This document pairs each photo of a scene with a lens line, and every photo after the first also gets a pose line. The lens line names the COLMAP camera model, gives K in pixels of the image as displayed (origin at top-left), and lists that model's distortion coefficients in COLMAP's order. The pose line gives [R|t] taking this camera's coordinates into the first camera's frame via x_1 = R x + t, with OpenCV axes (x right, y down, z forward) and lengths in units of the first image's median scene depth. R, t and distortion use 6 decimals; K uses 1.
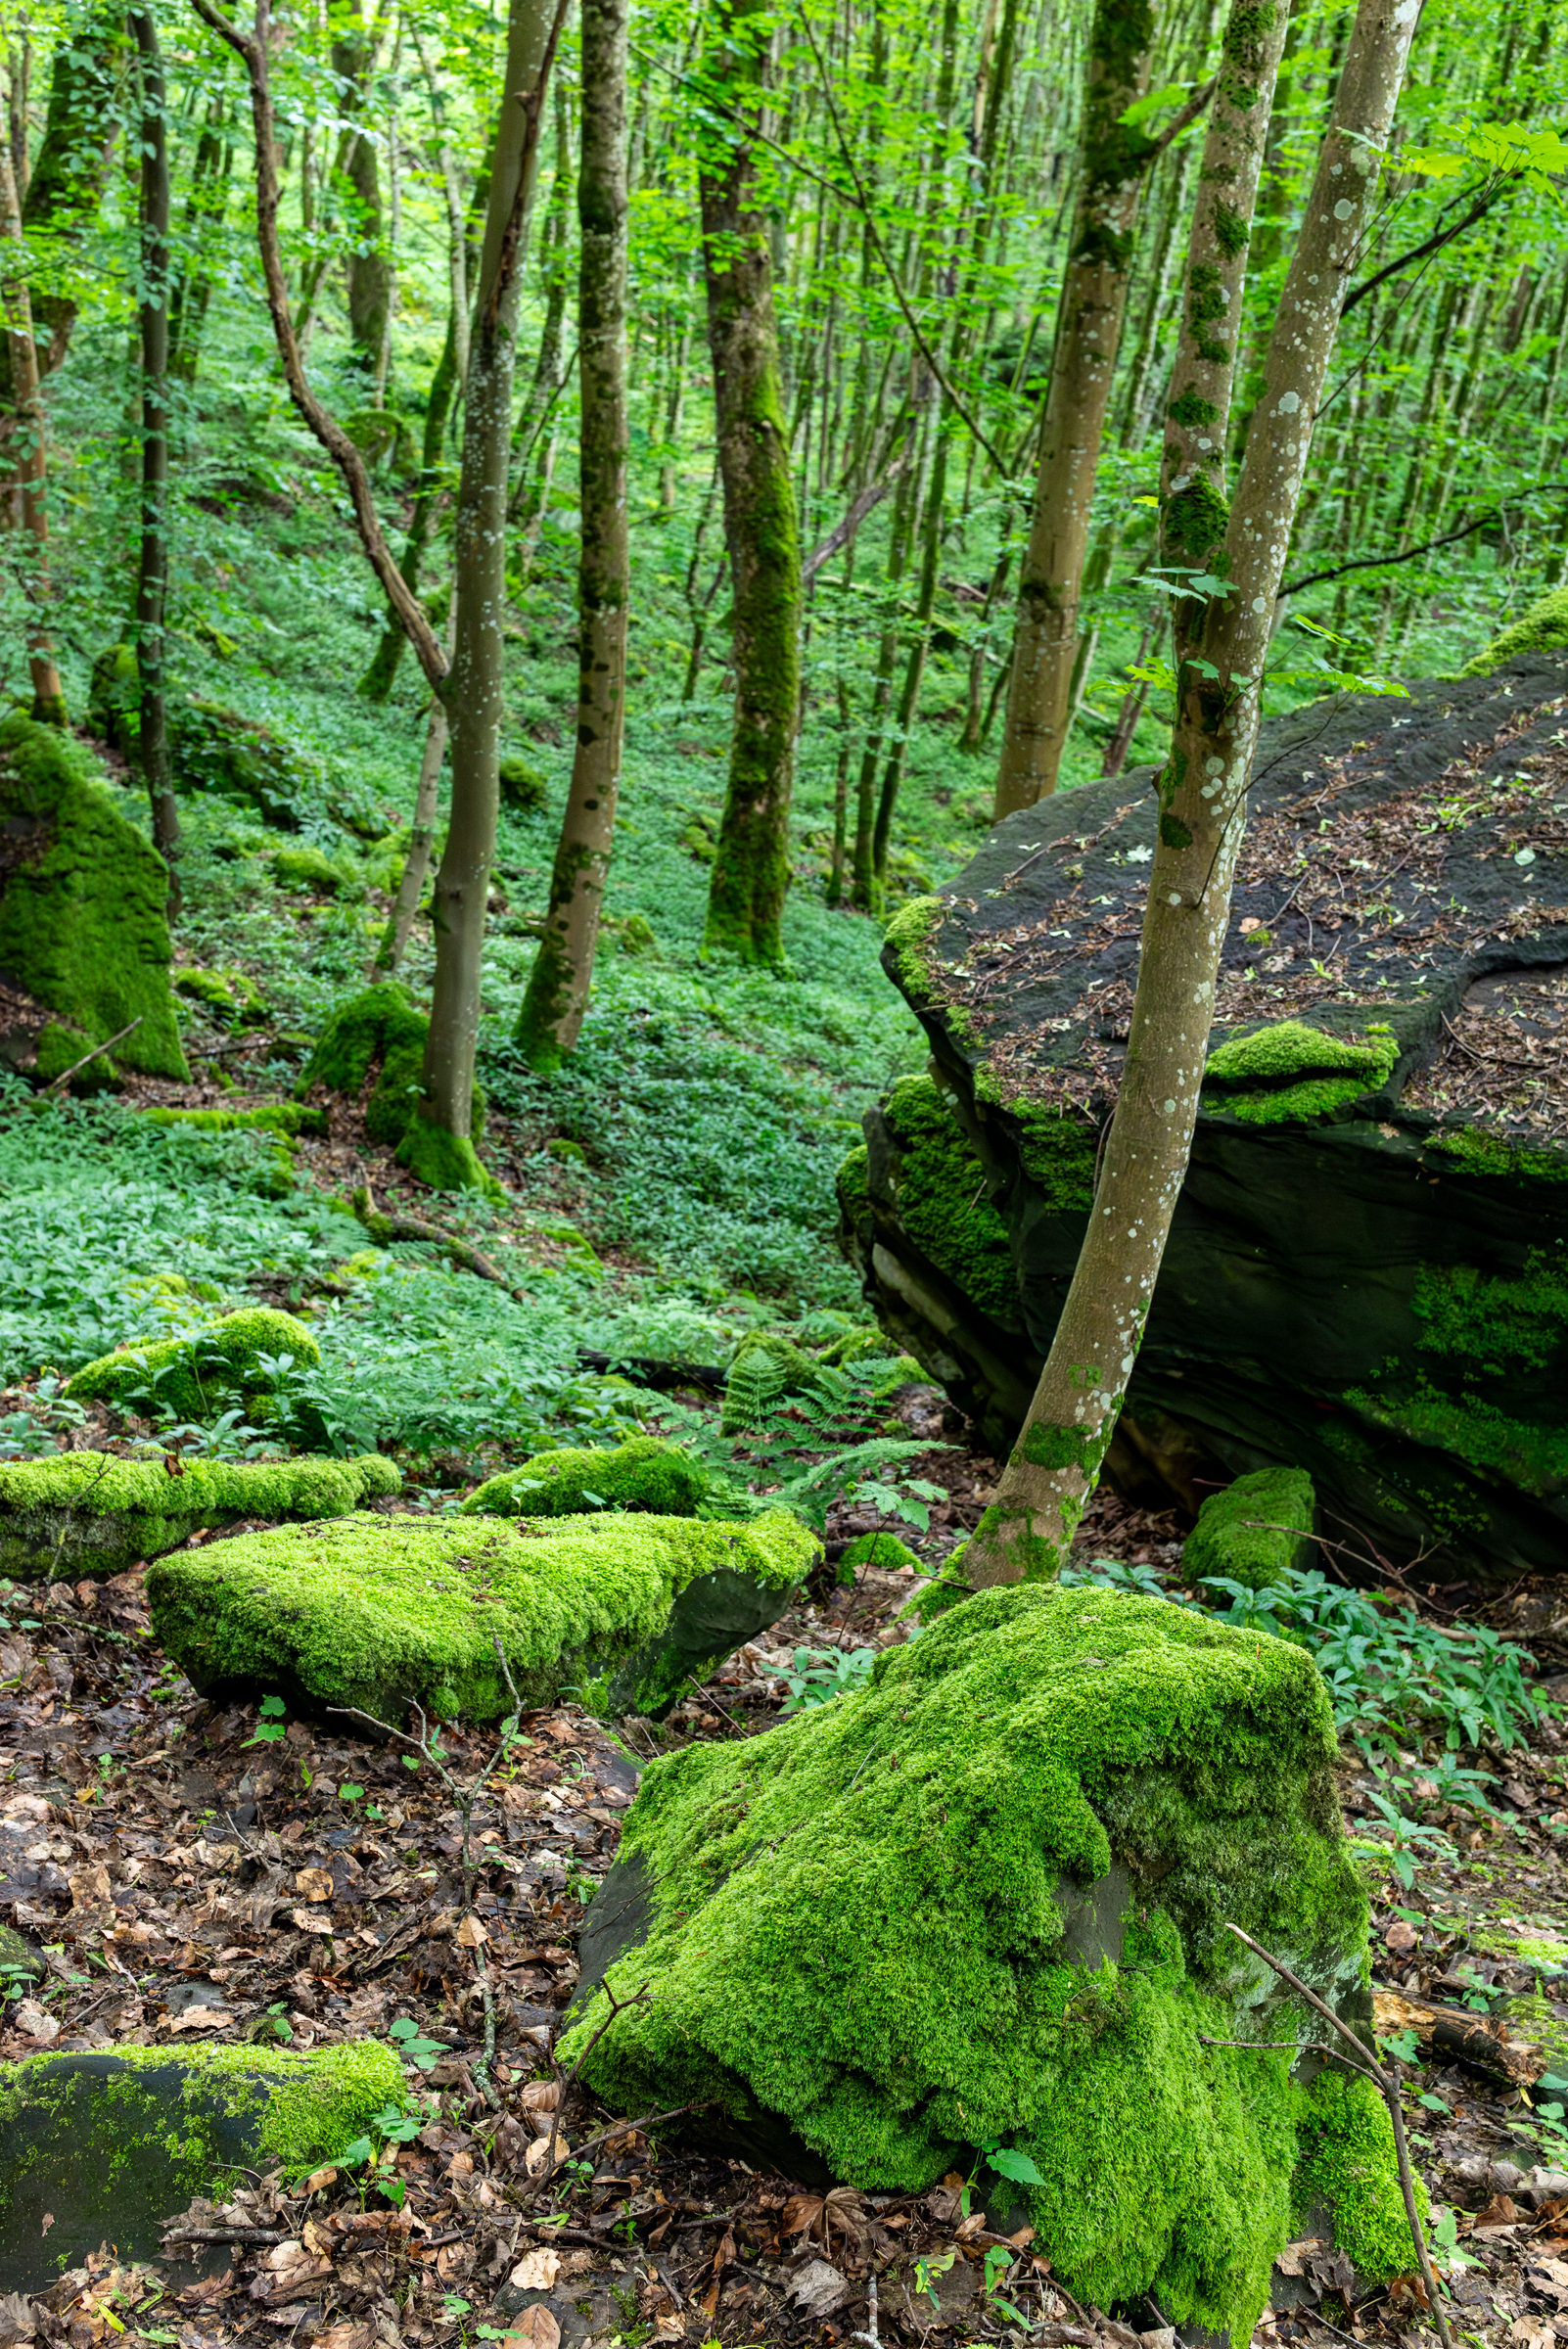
lens RADIAL K [[2579.8, 0, 769.6], [0, 2579.8, 1174.8], [0, 0, 1]] dist [-0.010388, 0.000000]
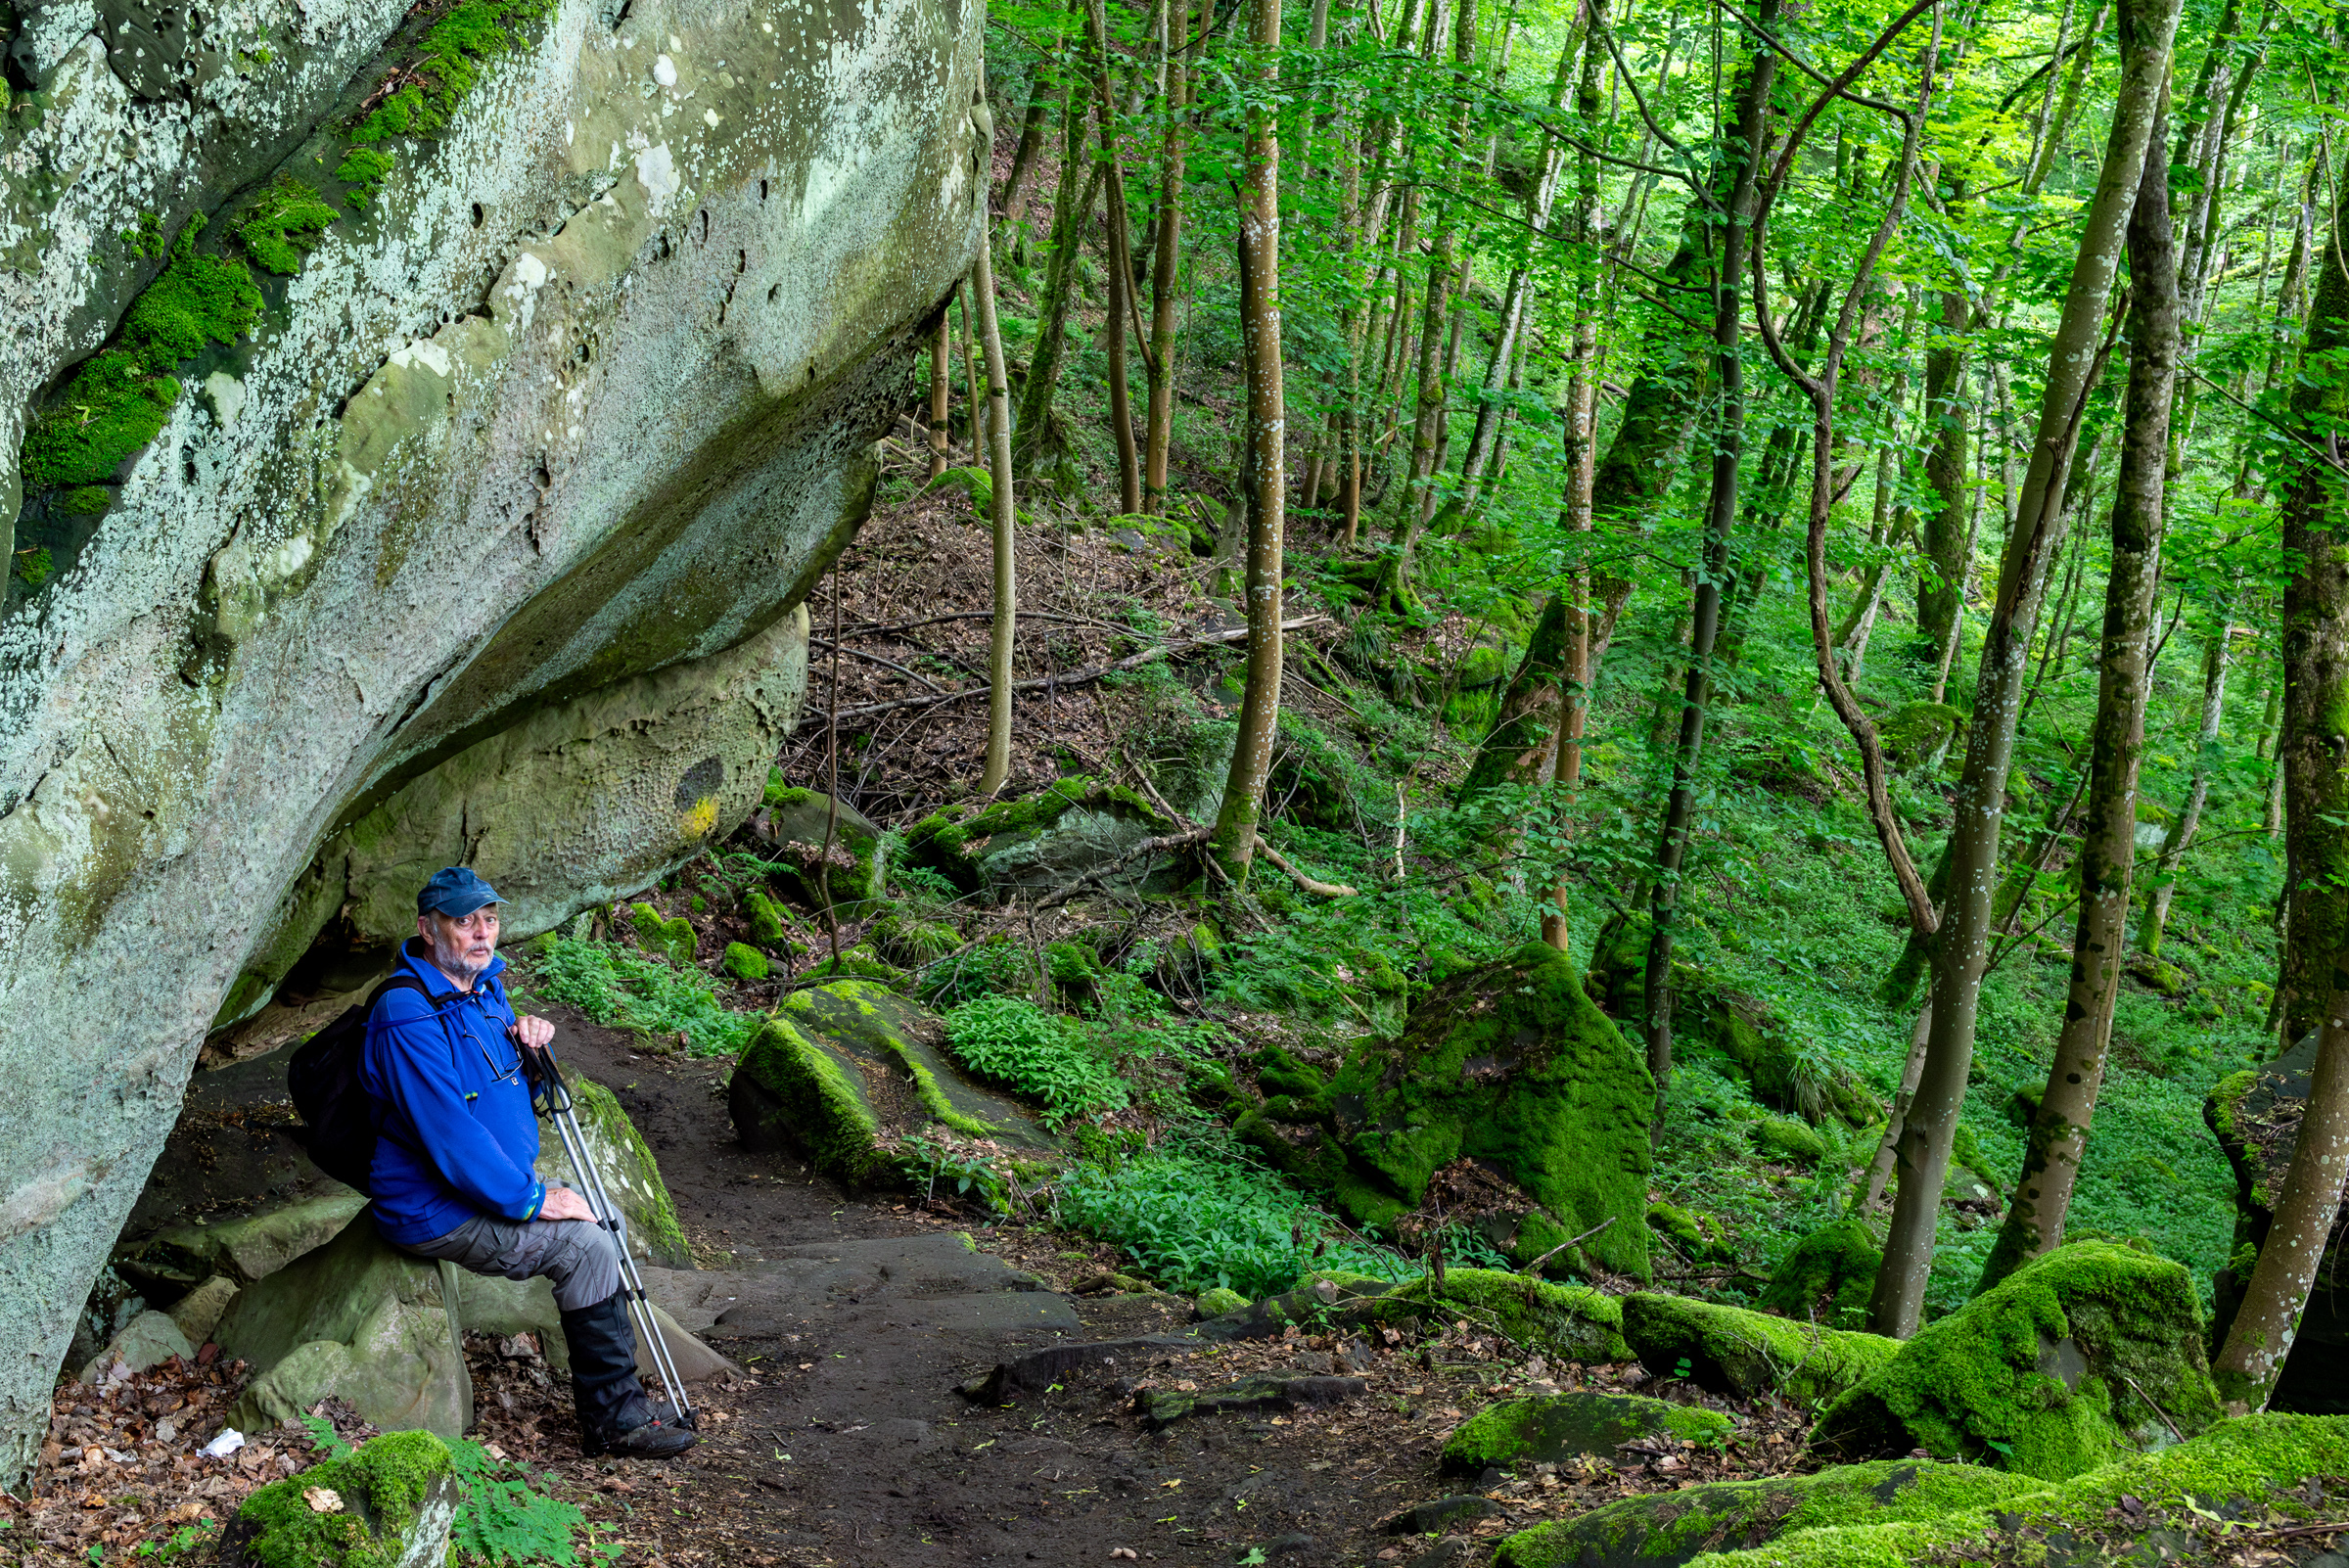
lens RADIAL K [[2948.9, 0, 1171.2], [0, 2948.9, 773.0], [0, 0, 1]] dist [0.053888, 0.000000]
pose [[0.919636, 0.069580, -0.386560, 0.045446], [-0.167259, 0.959863, -0.225140, 0.061359], [0.355379, 0.271703, 0.894362, -0.199375]]
